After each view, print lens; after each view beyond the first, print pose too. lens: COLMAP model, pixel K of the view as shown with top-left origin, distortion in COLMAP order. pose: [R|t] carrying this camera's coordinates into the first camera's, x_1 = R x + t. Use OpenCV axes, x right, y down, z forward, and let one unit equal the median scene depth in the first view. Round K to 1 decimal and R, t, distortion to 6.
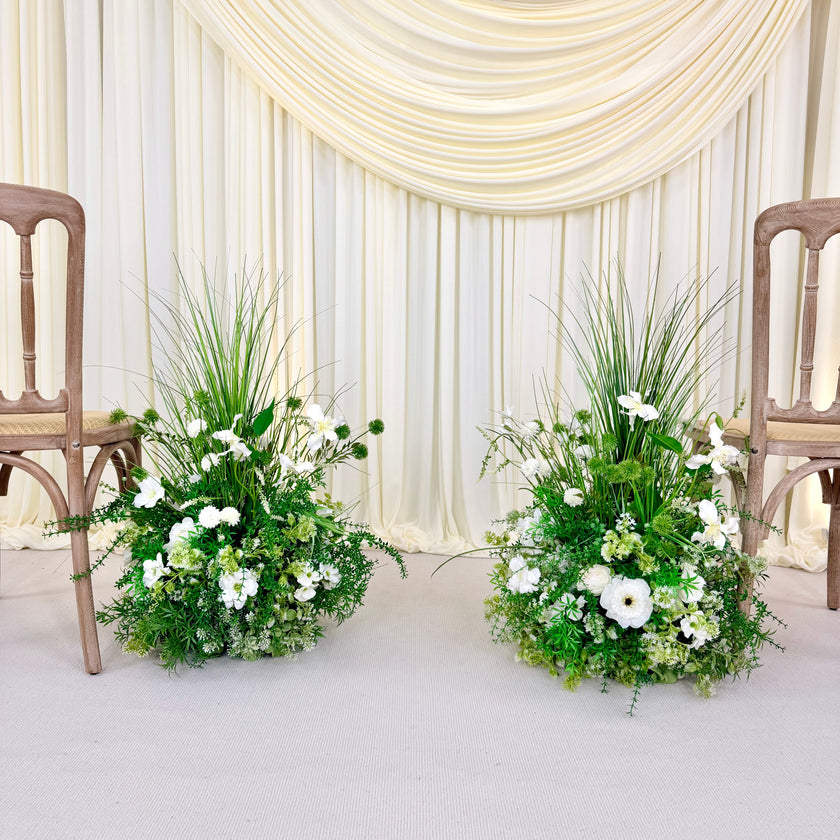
lens RADIAL K [[779.9, 0, 422.7], [0, 779.9, 417.8], [0, 0, 1]] dist [0.099984, -0.004108]
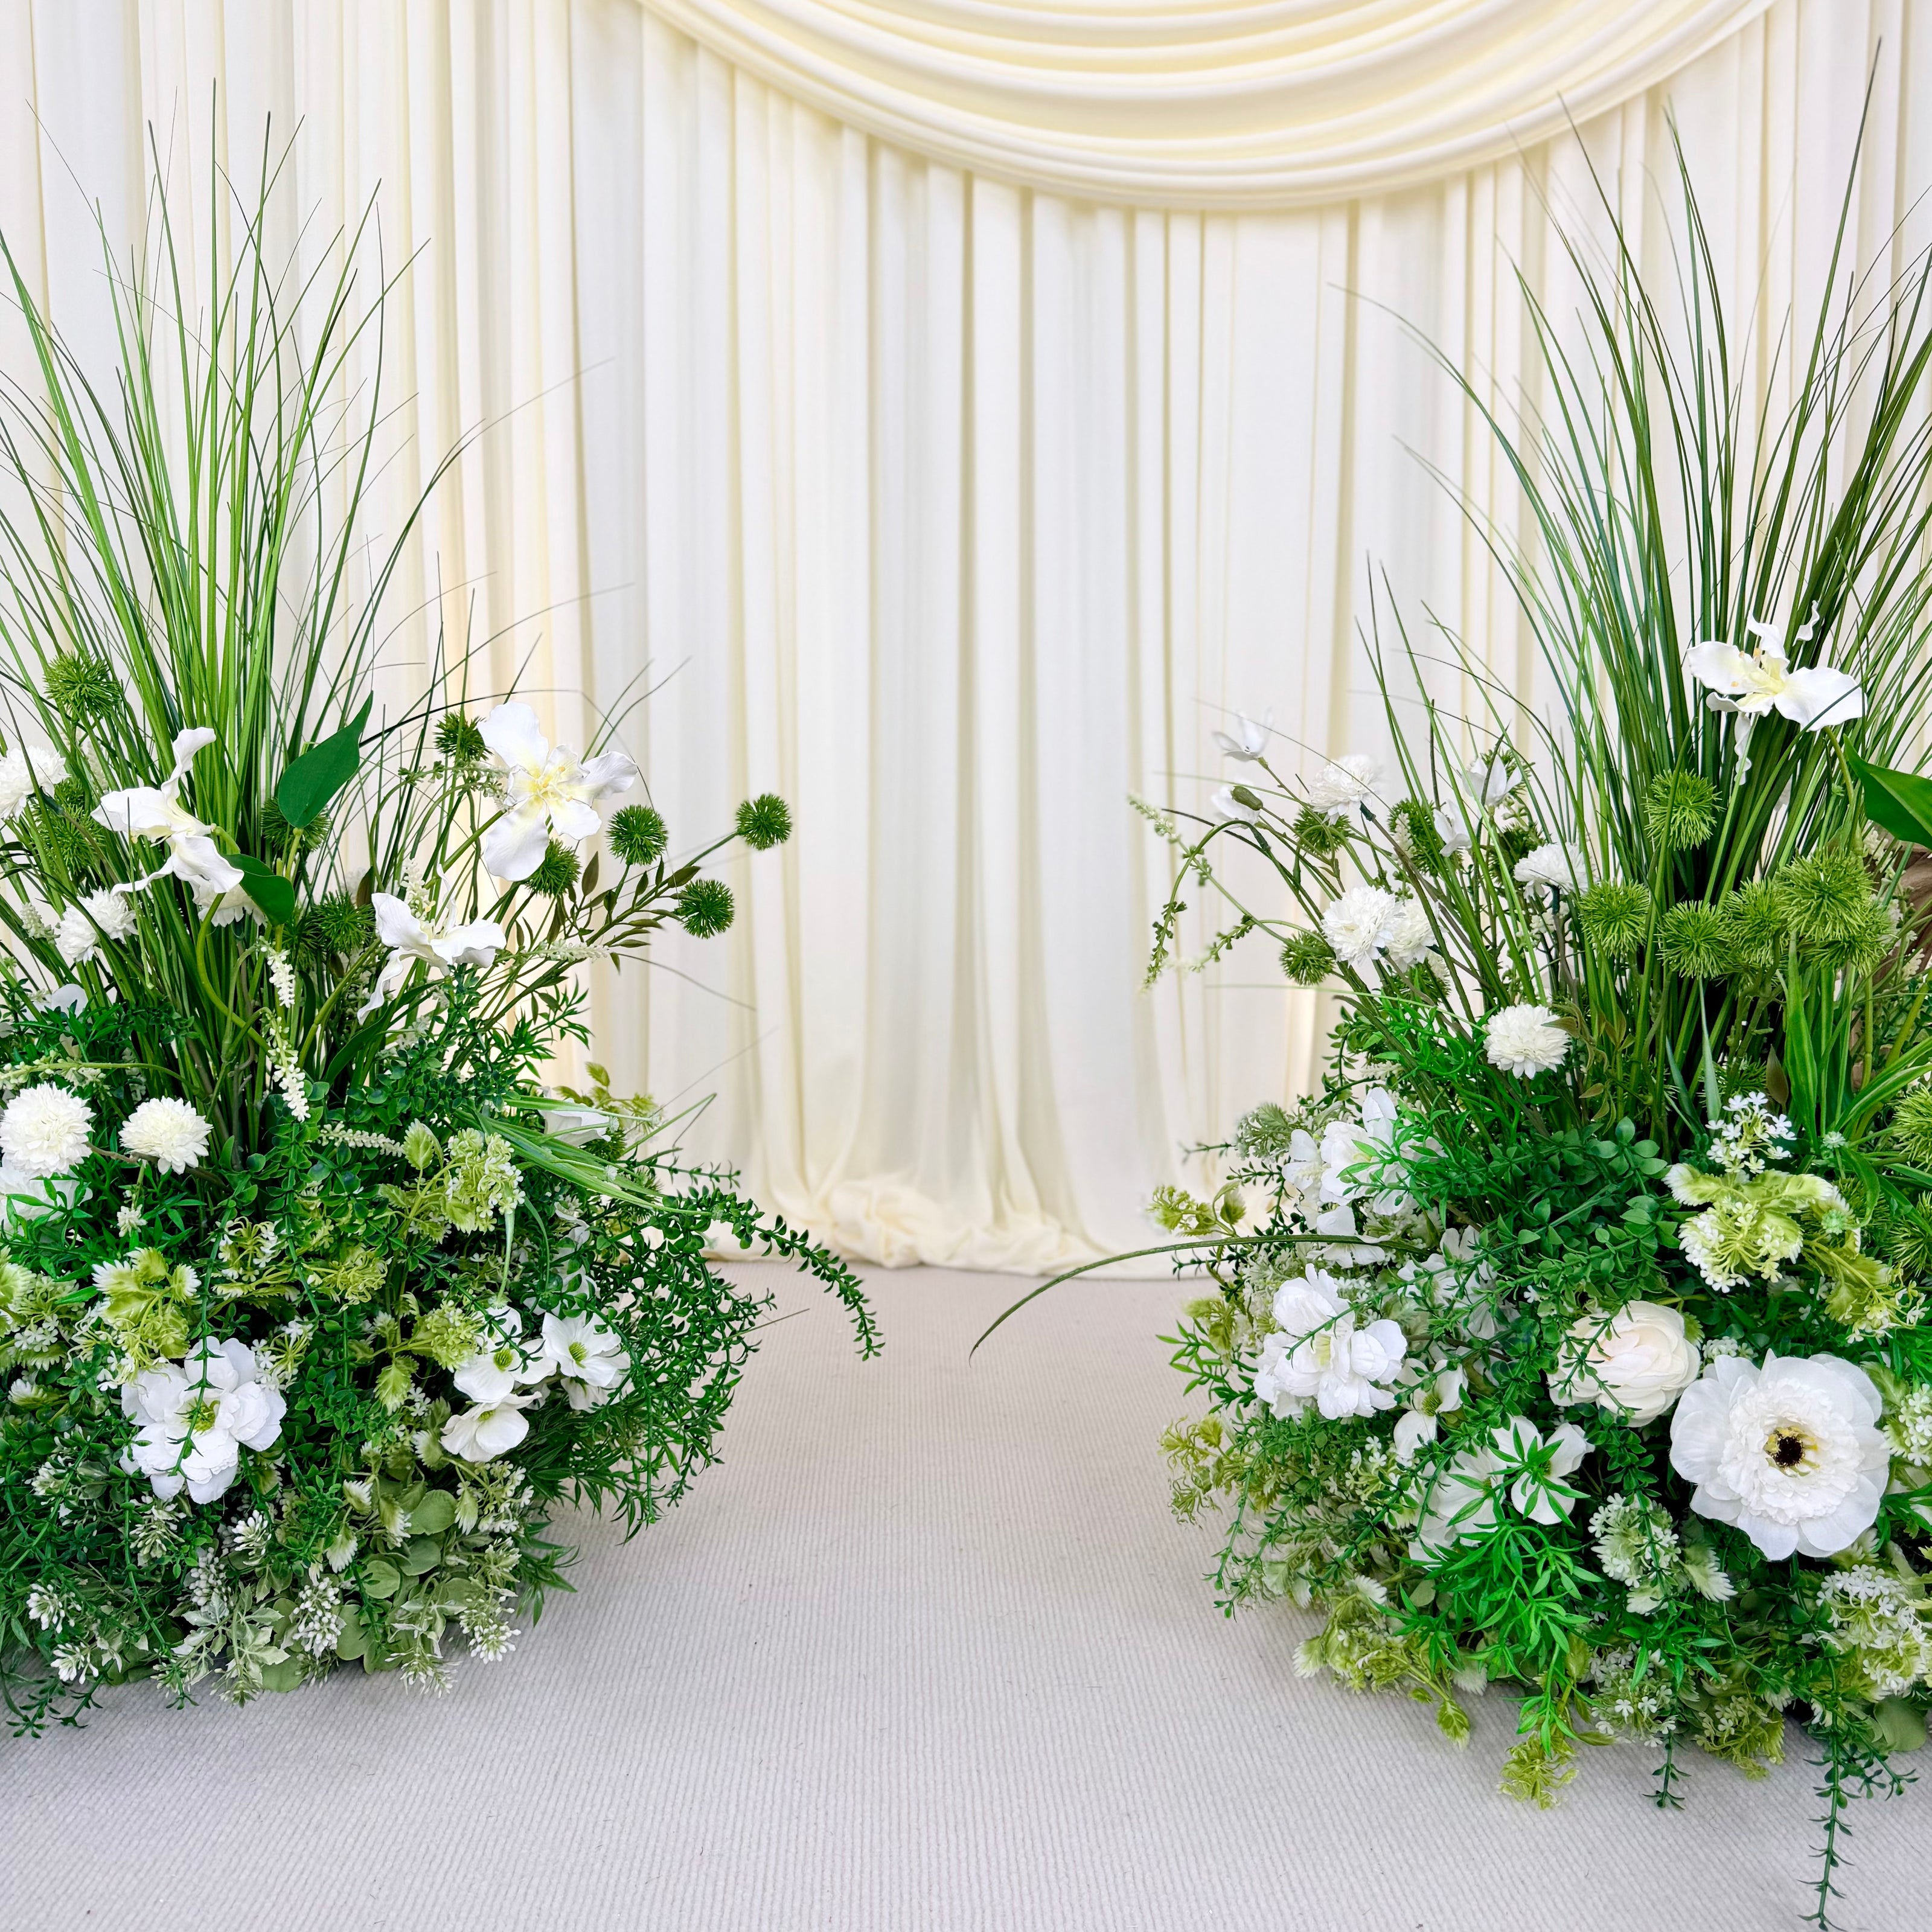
lens RADIAL K [[1810.7, 0, 966.0], [0, 1810.7, 966.0], [0, 0, 1]] dist [0.104619, -0.174195]
pose [[0.999591, -0.012520, 0.025701, -0.004691], [0.012359, 0.999903, 0.006419, 0.069297], [-0.025779, -0.006099, 0.999649, 0.398676]]
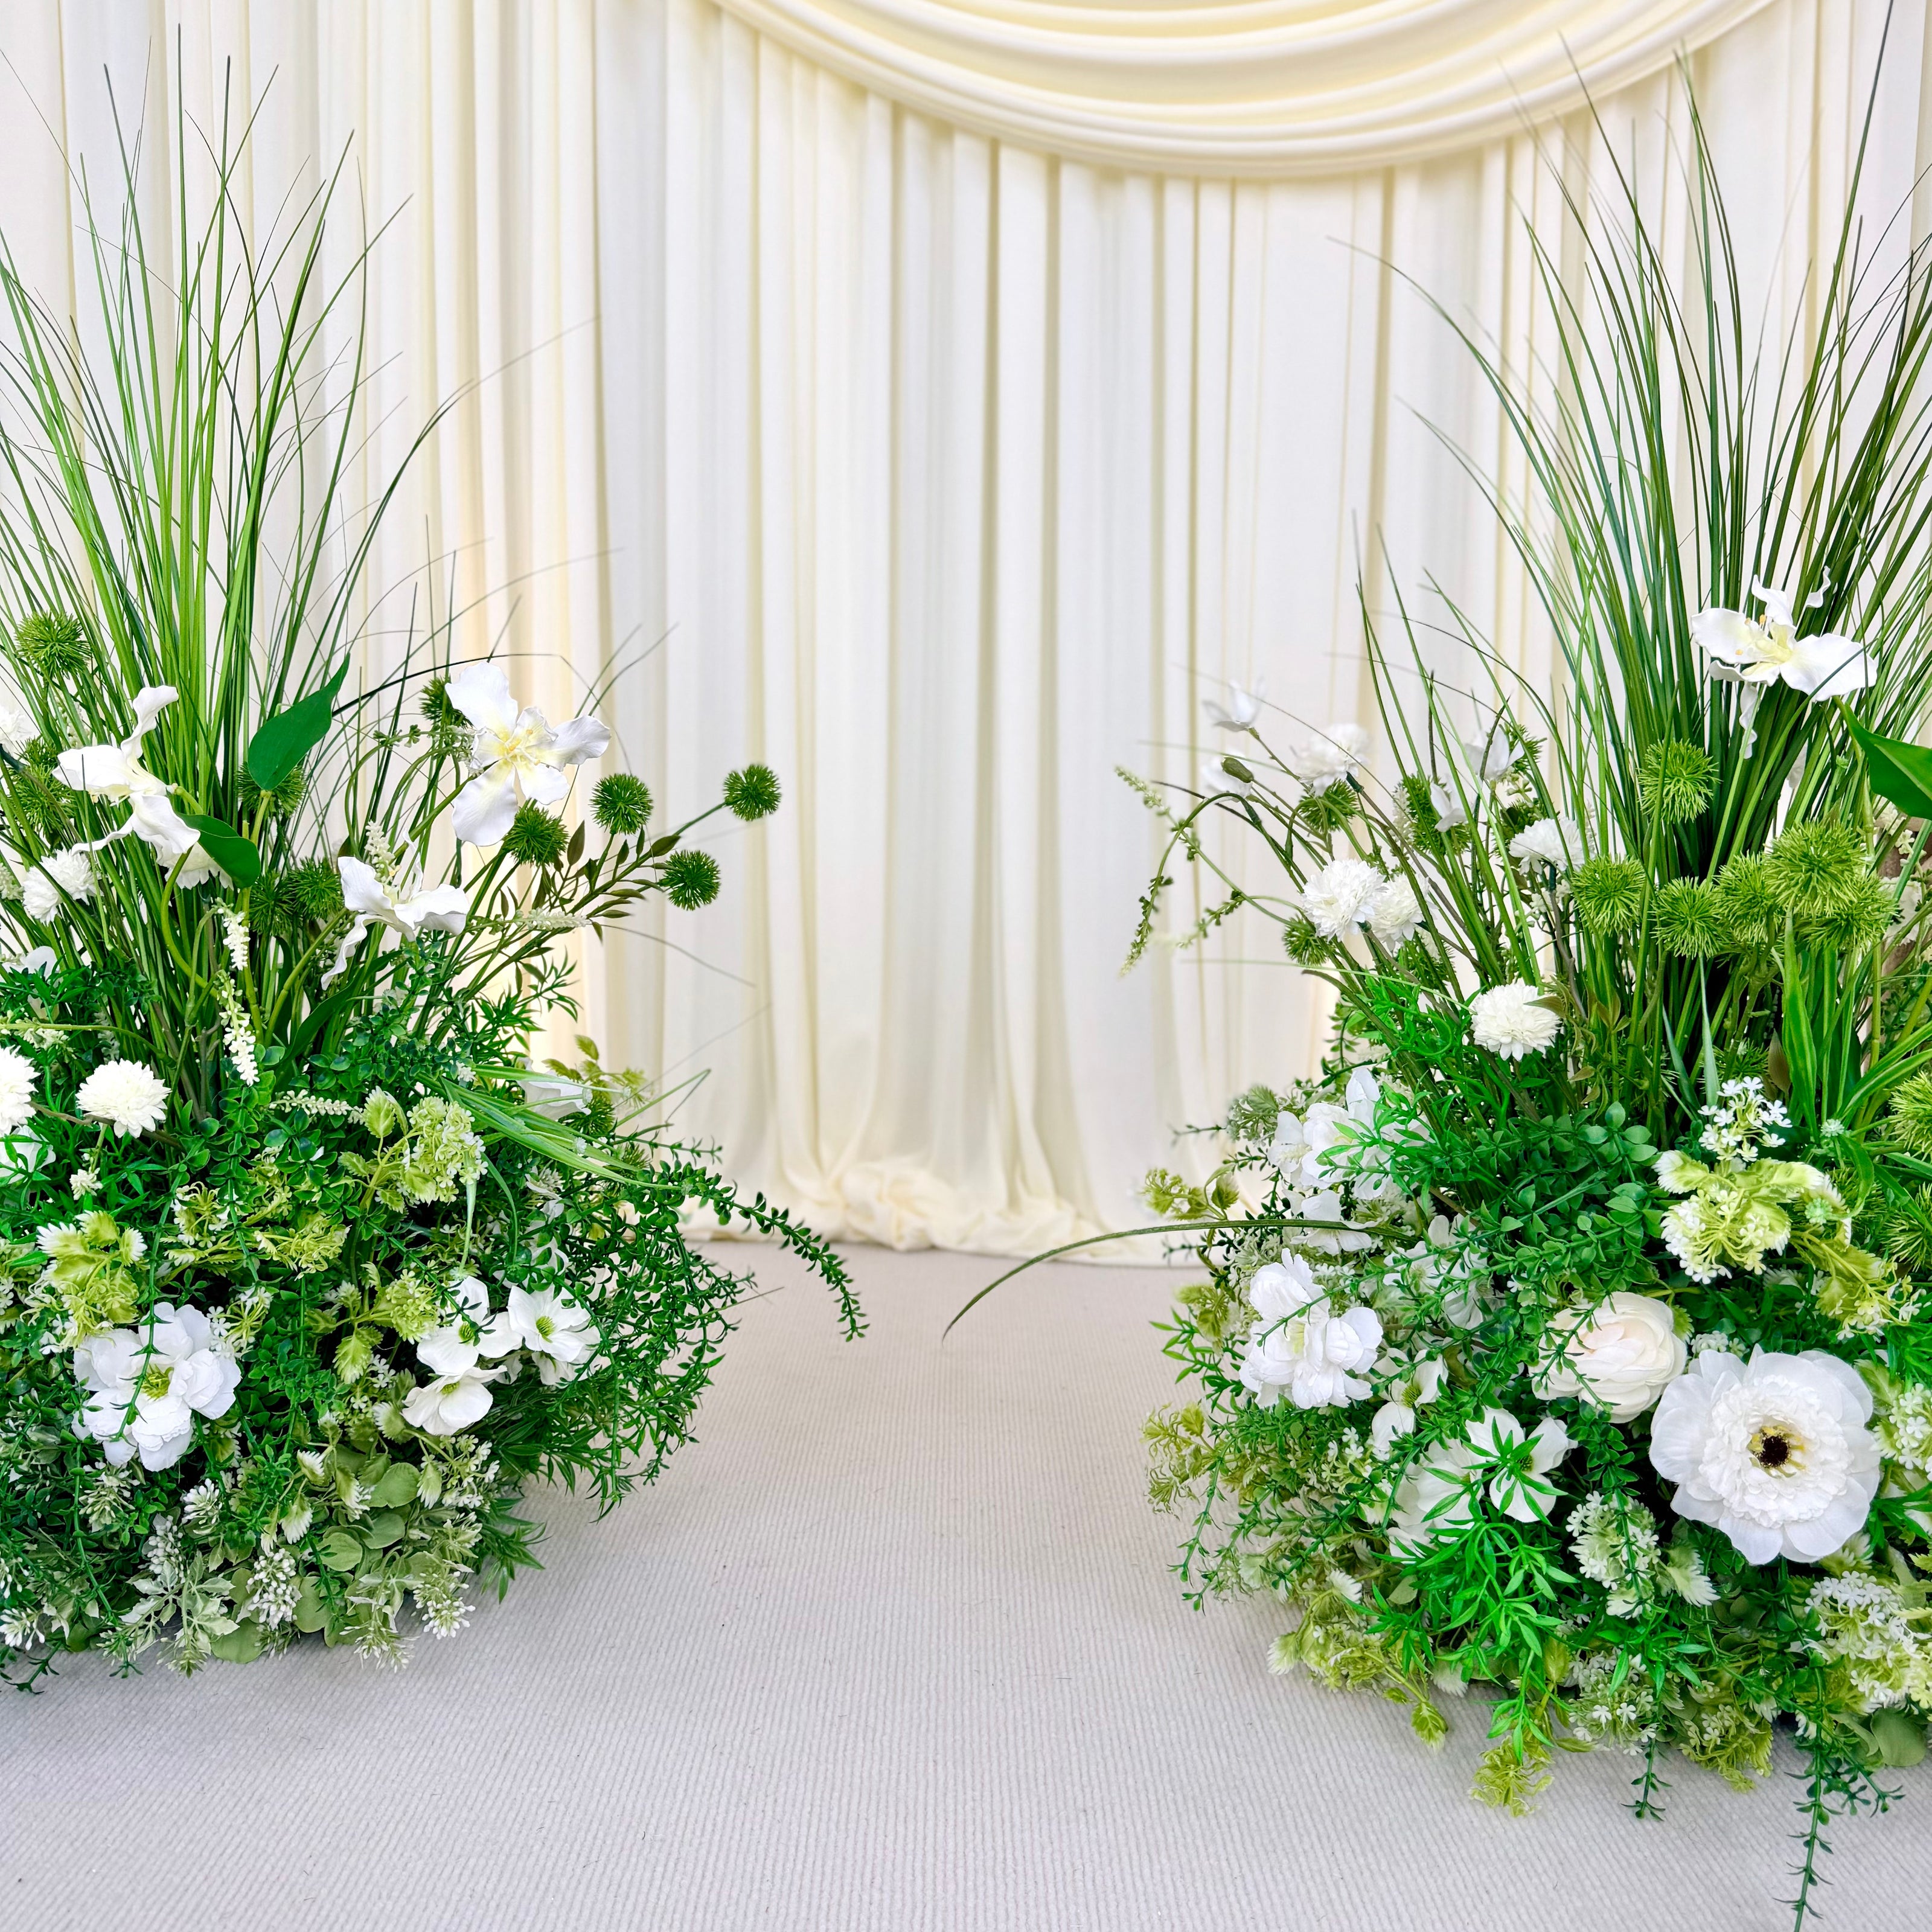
lens RADIAL K [[1810.7, 0, 966.0], [0, 1810.7, 966.0], [0, 0, 1]] dist [0.104619, -0.174195]
pose [[0.999976, -0.000331, -0.006962, 0.023605], [0.000416, 0.999925, 0.012238, 0.075067], [0.006957, -0.012240, 0.999901, 0.413545]]
